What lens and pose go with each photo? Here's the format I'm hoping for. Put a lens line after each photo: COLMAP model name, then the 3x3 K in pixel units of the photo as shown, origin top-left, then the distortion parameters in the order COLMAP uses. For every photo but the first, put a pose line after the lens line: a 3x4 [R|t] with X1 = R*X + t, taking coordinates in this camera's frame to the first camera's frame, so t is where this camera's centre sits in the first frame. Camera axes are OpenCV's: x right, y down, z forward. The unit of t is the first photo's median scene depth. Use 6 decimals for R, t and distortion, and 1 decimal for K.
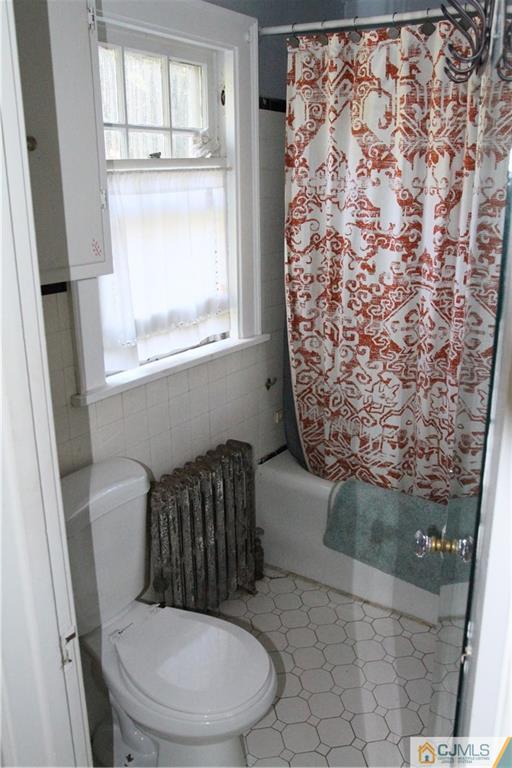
lens RADIAL K [[689.5, 0, 257.3], [0, 689.5, 382.5], [0, 0, 1]] dist [-0.045757, 0.004156]
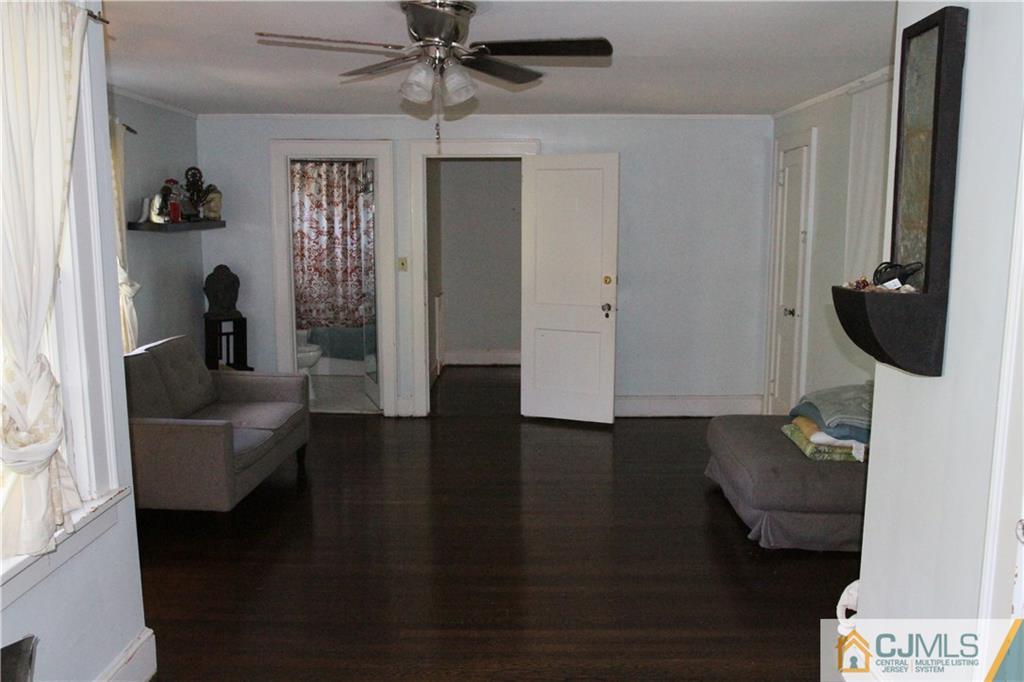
lens RADIAL K [[864.7, 0, 510.4], [0, 864.7, 340.9], [0, 0, 1]] dist [-0.034120, 0.004862]
pose [[0.841748, -0.070145, 0.535294, -1.080964], [0.150095, 0.982839, -0.107232, 0.721548], [-0.518586, 0.170607, 0.837832, -2.279135]]
